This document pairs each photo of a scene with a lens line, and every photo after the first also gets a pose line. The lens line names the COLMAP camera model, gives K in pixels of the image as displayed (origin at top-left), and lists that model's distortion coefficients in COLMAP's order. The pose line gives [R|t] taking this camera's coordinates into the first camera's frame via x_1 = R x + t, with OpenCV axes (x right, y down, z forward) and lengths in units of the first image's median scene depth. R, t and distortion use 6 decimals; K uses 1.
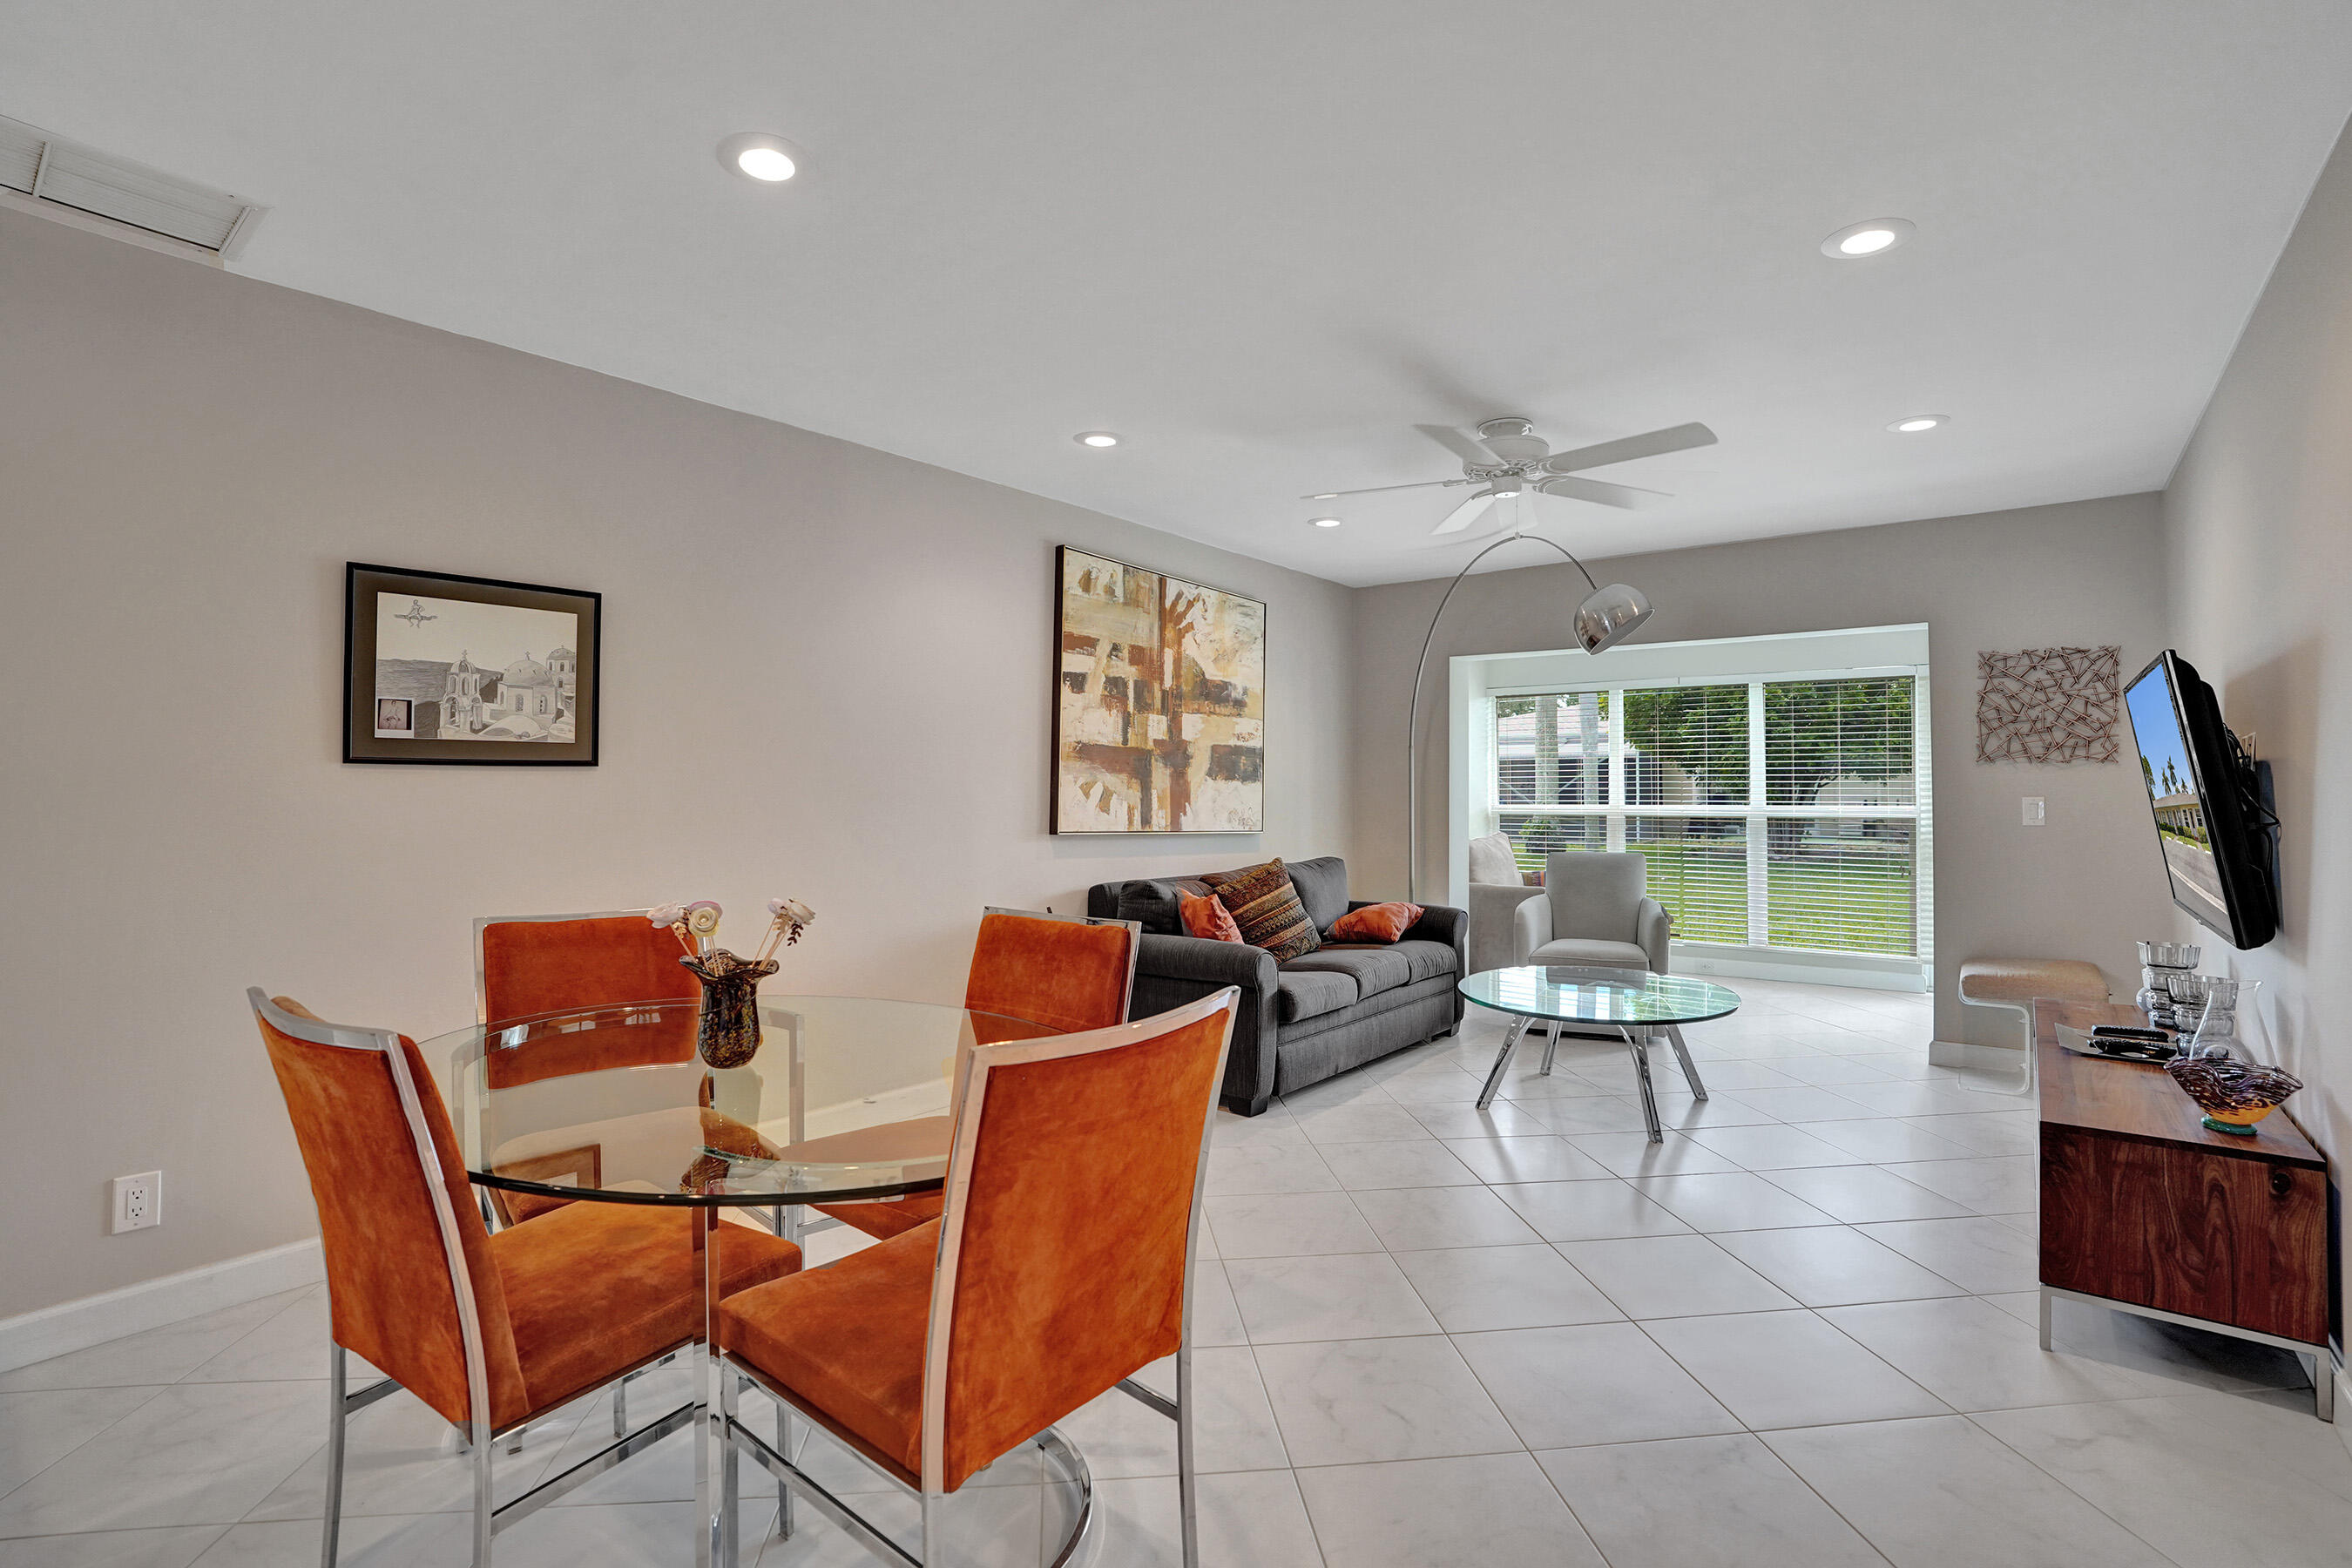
lens RADIAL K [[1093.5, 0, 1175.8], [0, 1093.5, 776.0], [0, 0, 1]] dist [-0.067566, 0.024228]
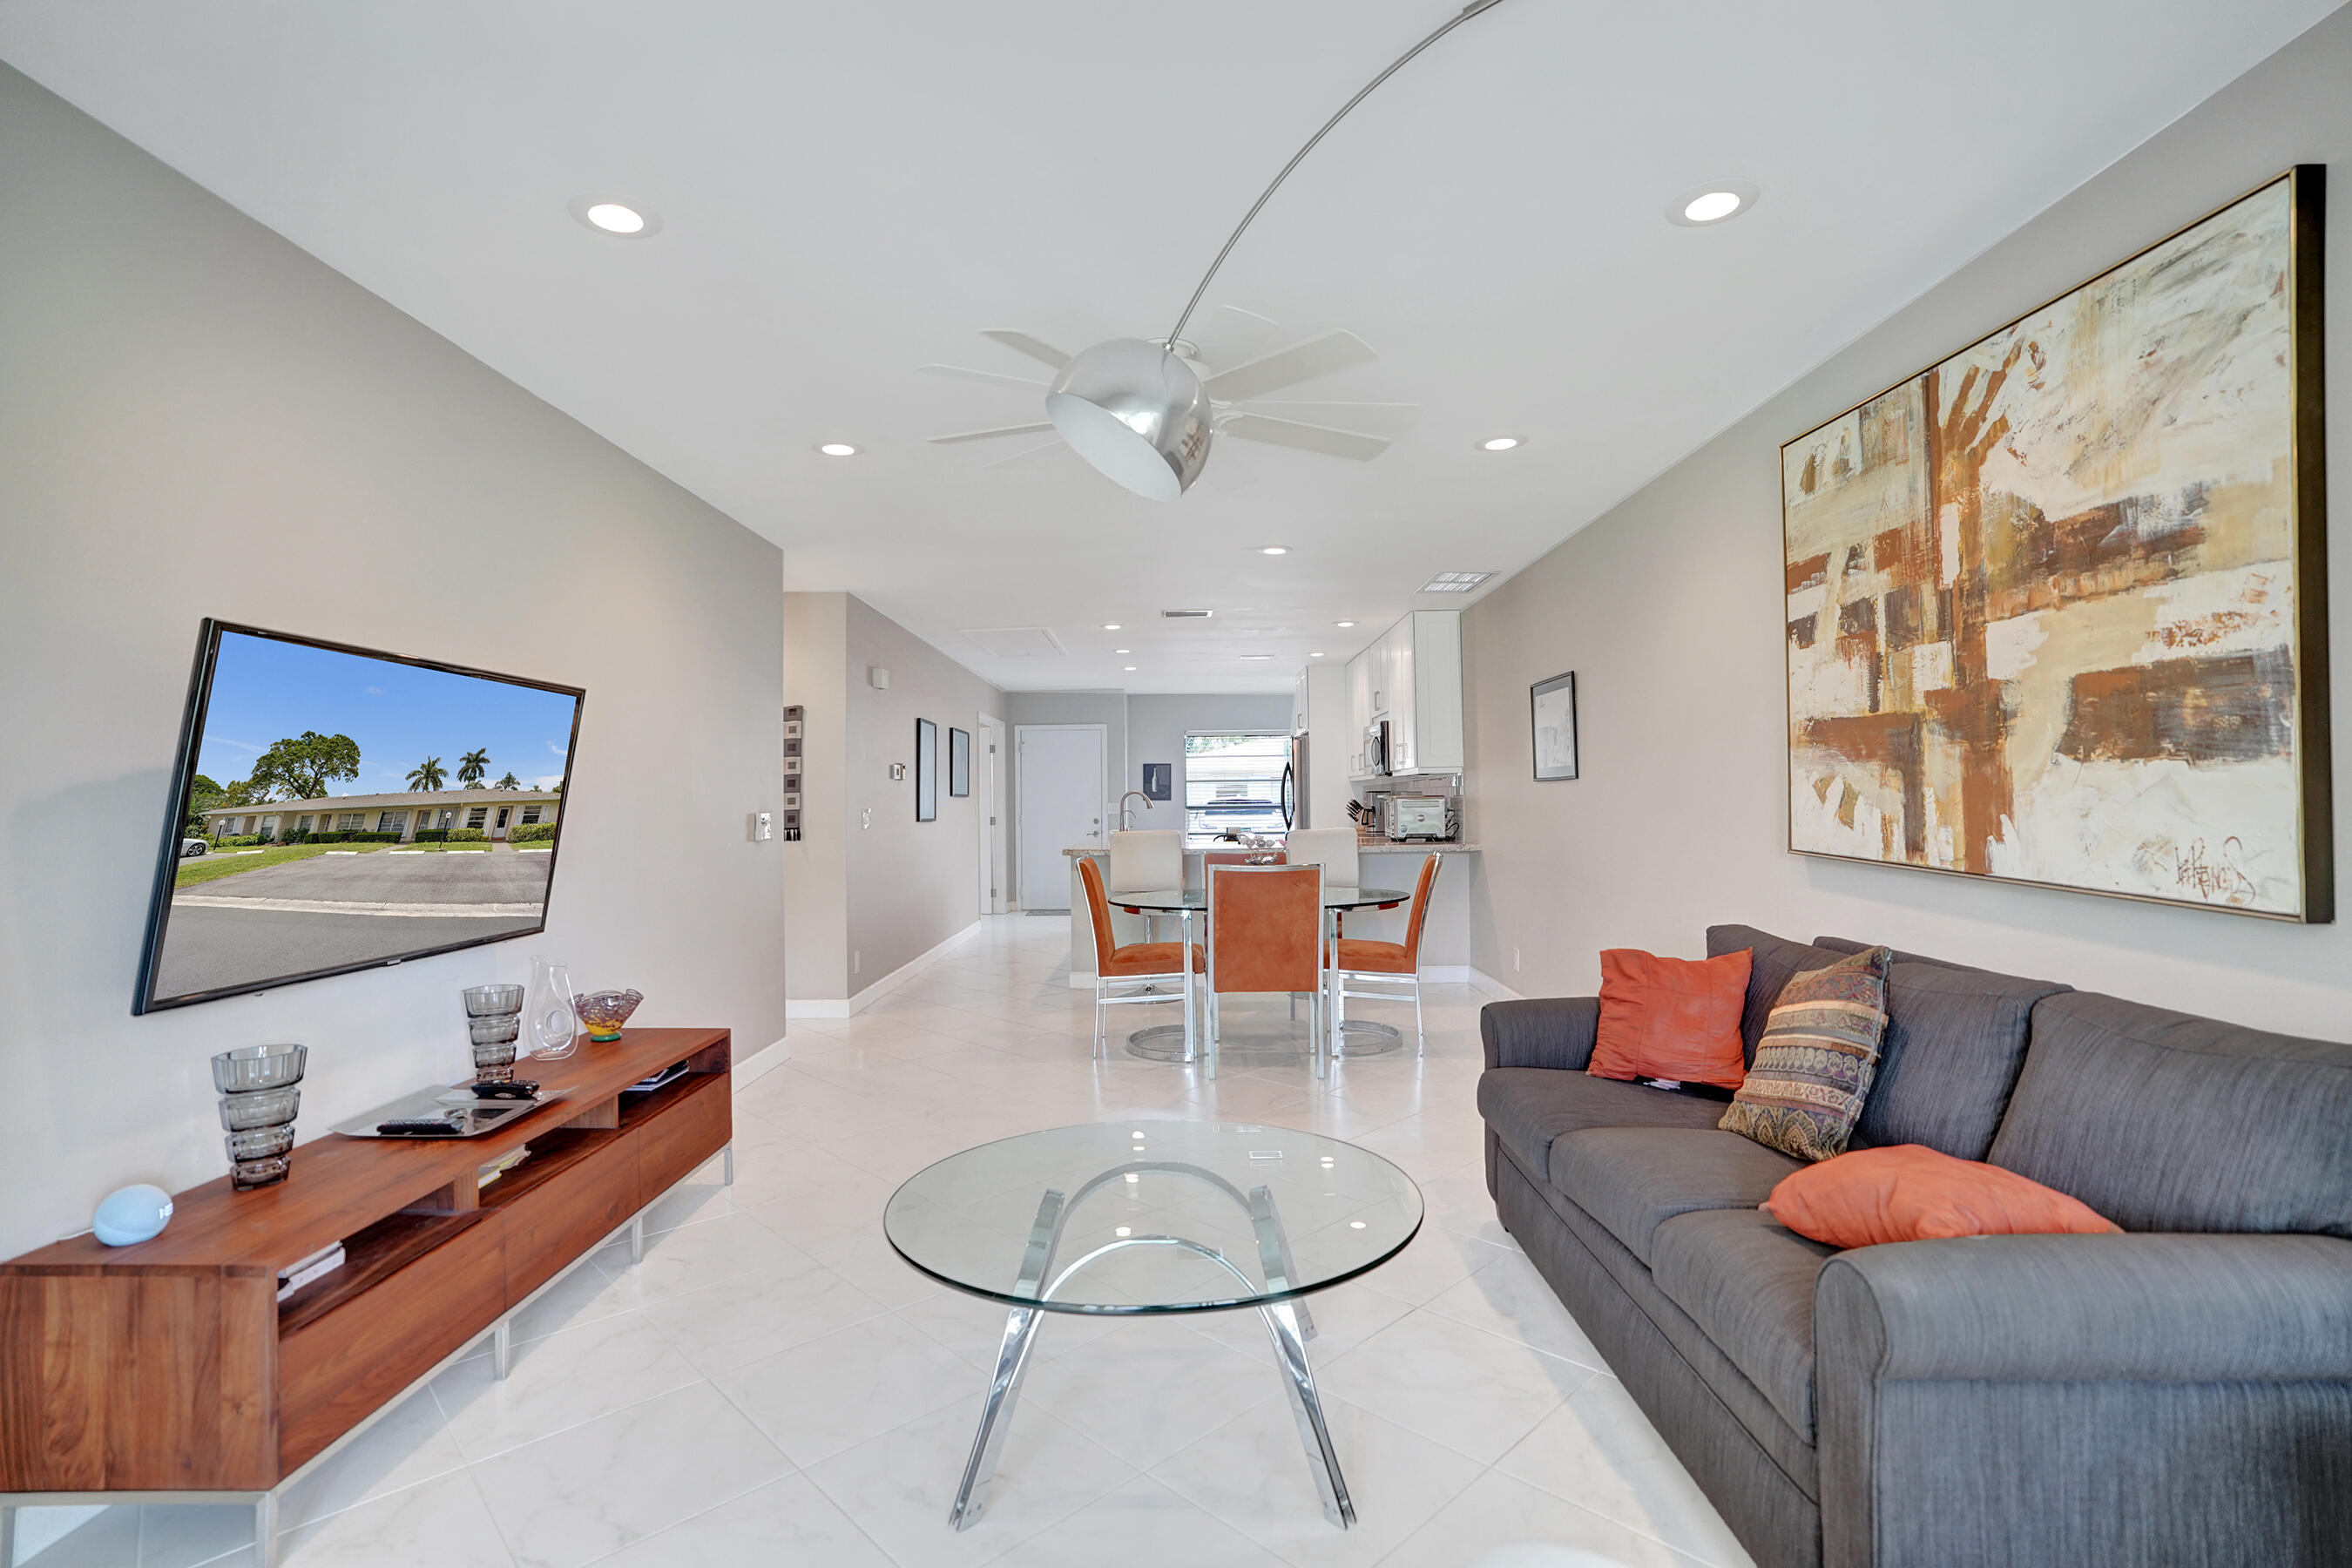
lens RADIAL K [[1093.5, 0, 1176.4], [0, 1093.5, 767.3], [0, 0, 1]] dist [-0.067566, 0.024228]
pose [[-0.781691, -0.010332, -0.623581, 0.626103], [0.017442, 0.999110, -0.038418, 0.017287], [0.623422, -0.040907, -0.780815, 1.267352]]
